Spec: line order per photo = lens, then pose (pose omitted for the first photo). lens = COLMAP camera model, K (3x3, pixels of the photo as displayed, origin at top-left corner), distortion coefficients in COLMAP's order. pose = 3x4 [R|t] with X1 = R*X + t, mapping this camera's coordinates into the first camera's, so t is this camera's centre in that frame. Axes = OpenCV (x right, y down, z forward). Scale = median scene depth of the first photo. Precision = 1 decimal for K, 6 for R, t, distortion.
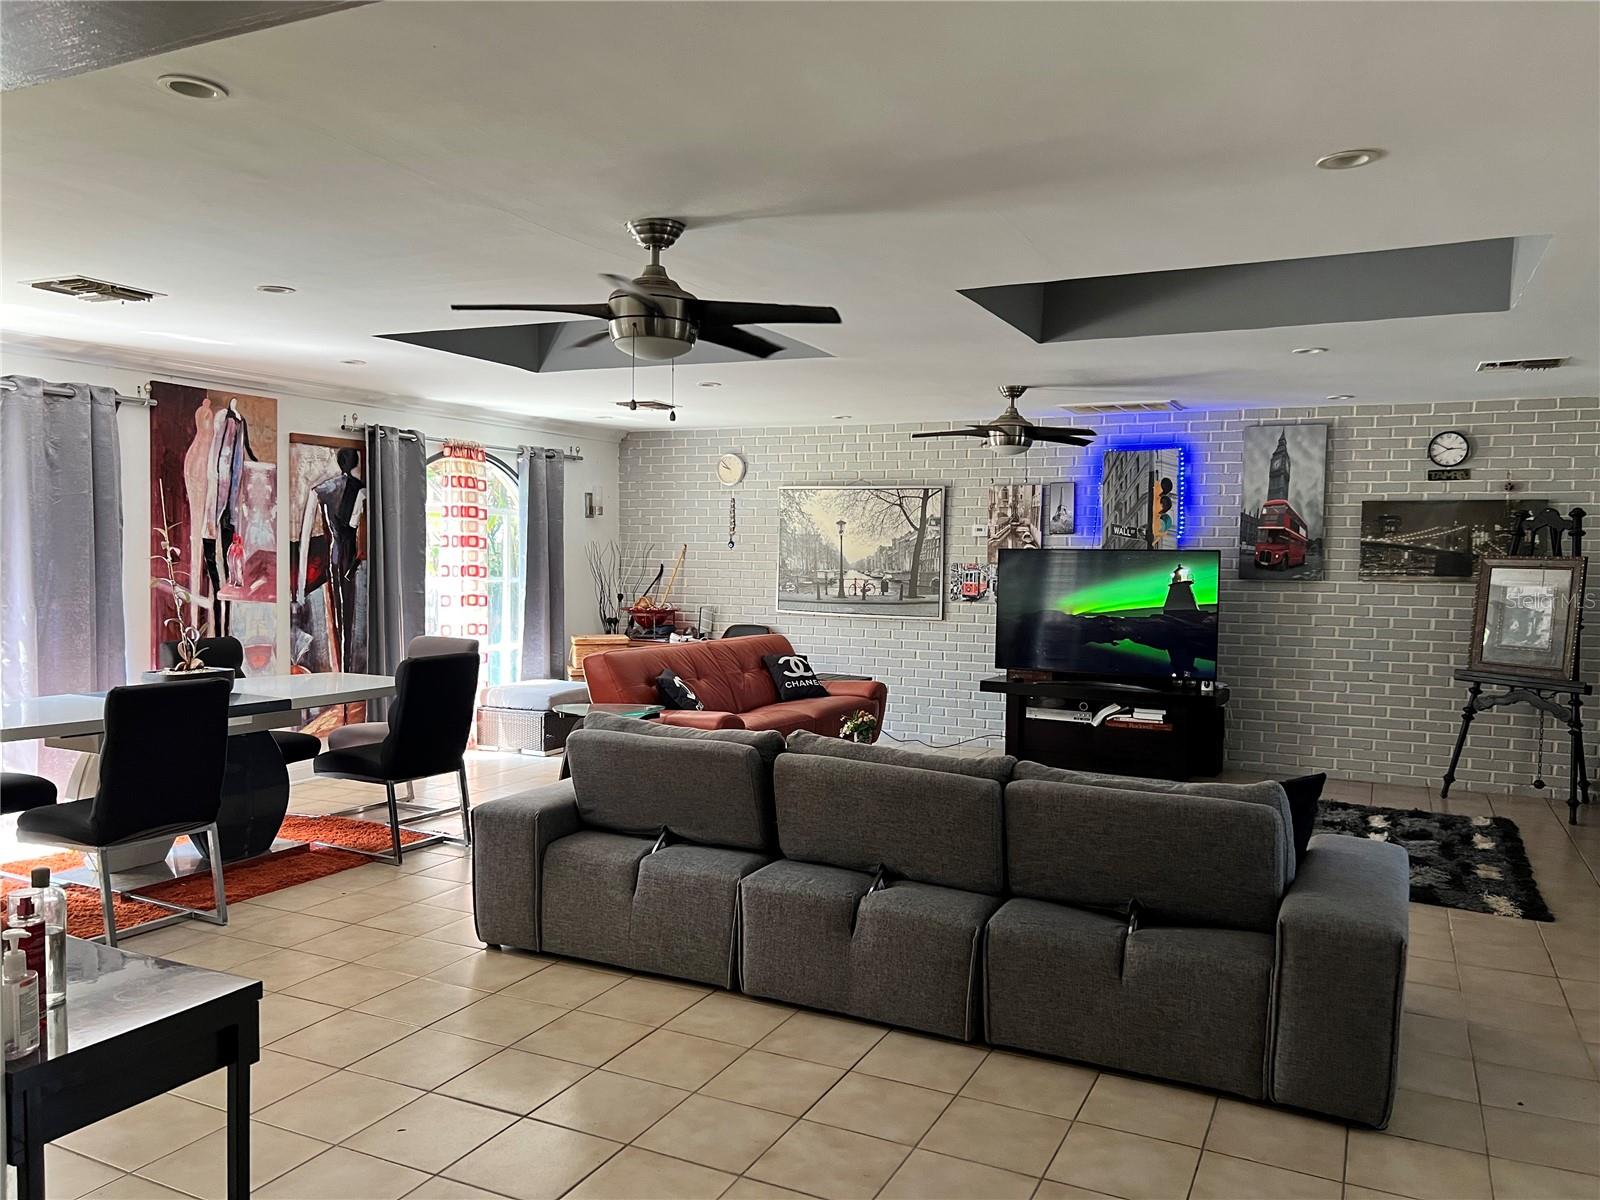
lens RADIAL K [[1199.2, 0, 801.1], [0, 1199.2, 609.2], [0, 0, 1]] dist [0.063582, -0.073070]
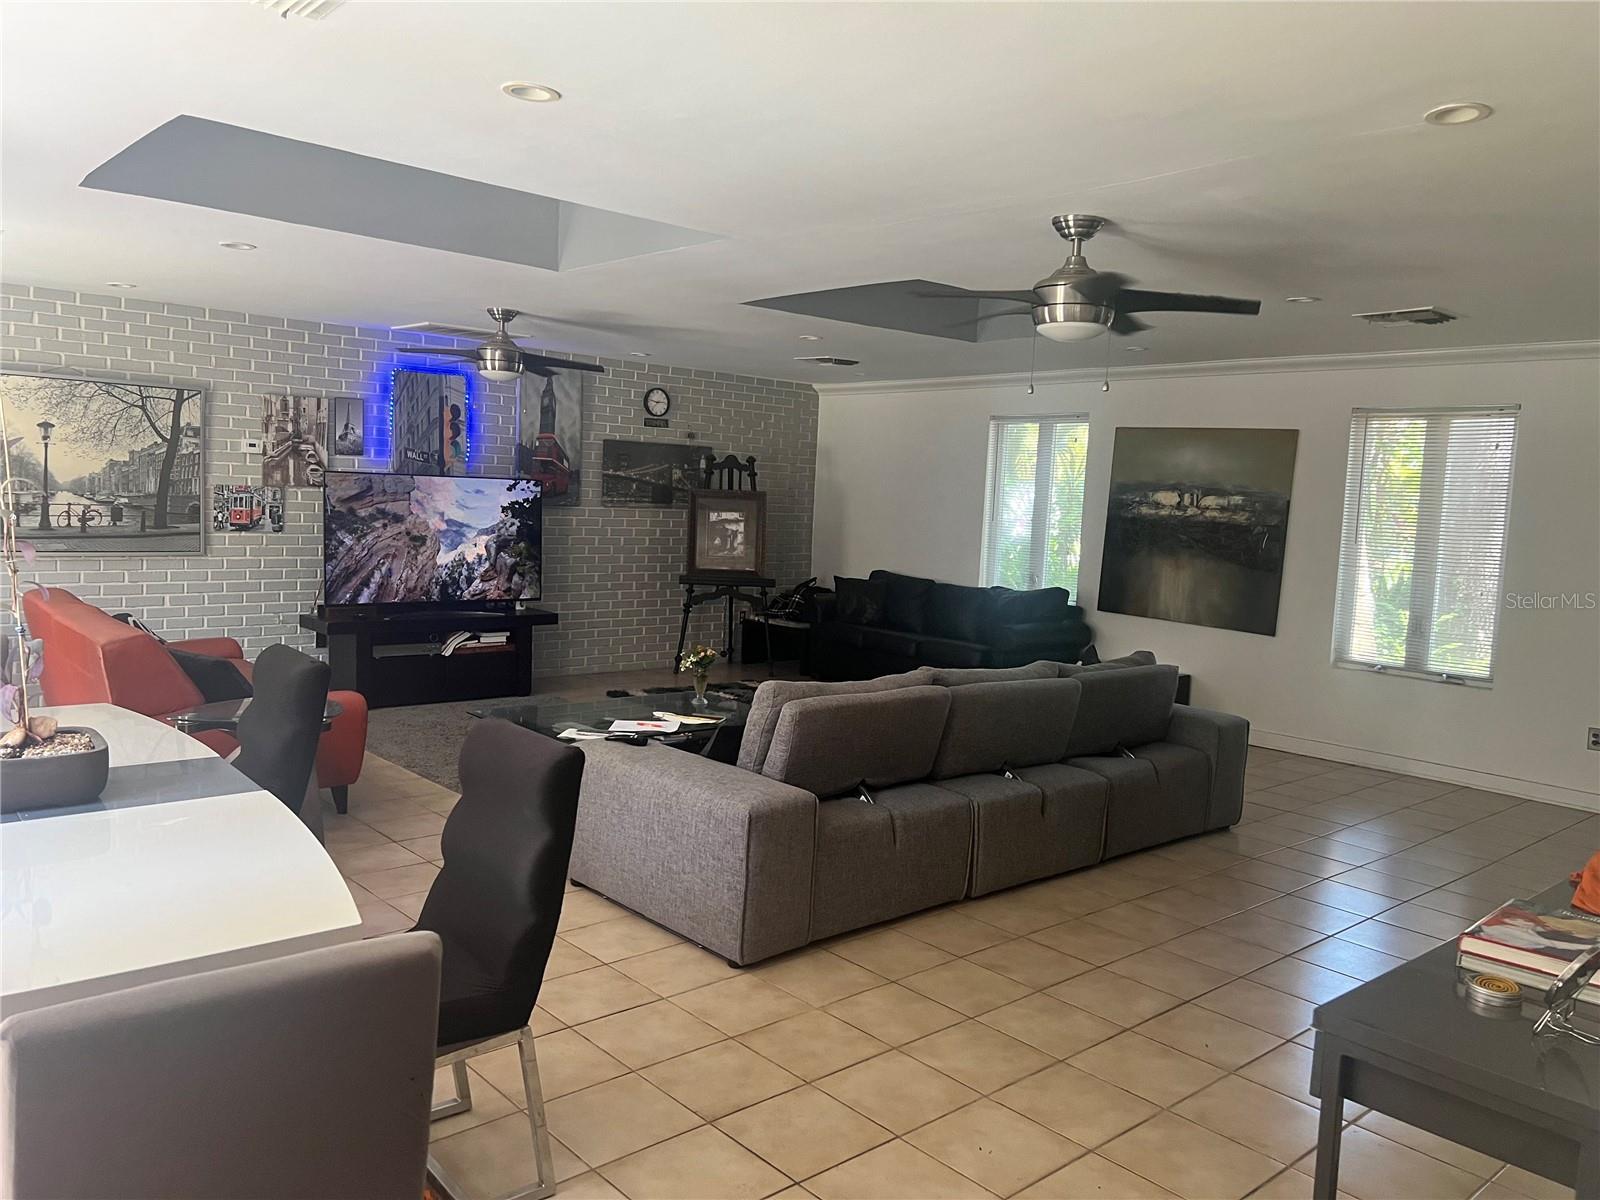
lens RADIAL K [[1199.2, 0, 821.4], [0, 1199.2, 601.0], [0, 0, 1]] dist [0.063582, -0.073070]
pose [[0.376101, -0.082086, 0.922935, -0.555220], [0.010292, 0.996377, 0.084424, -0.028461], [-0.926521, -0.022253, 0.375583, 0.350981]]
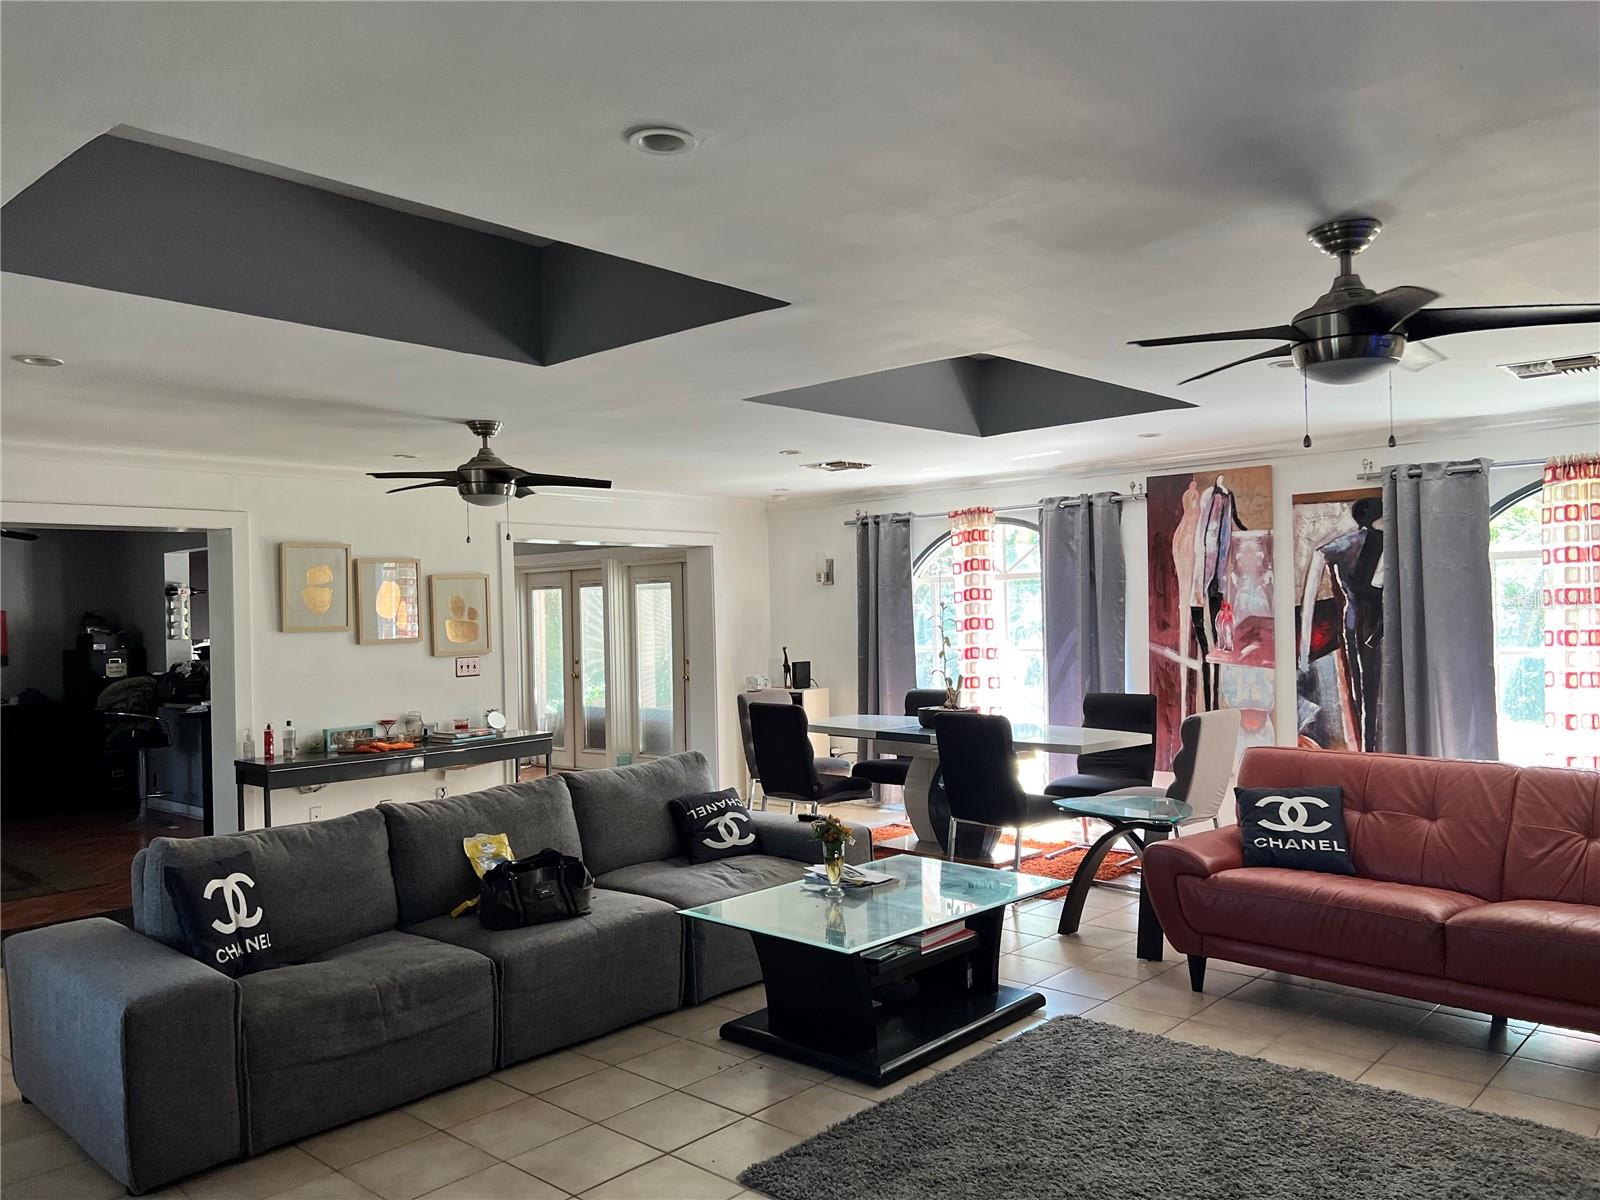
lens RADIAL K [[1199.2, 0, 806.1], [0, 1199.2, 616.1], [0, 0, 1]] dist [0.063582, -0.073070]
pose [[-0.286176, -0.007240, -0.958150, 0.570122], [-0.027905, 0.999610, 0.000781, -0.034569], [0.957771, 0.026961, -0.286266, 0.828814]]
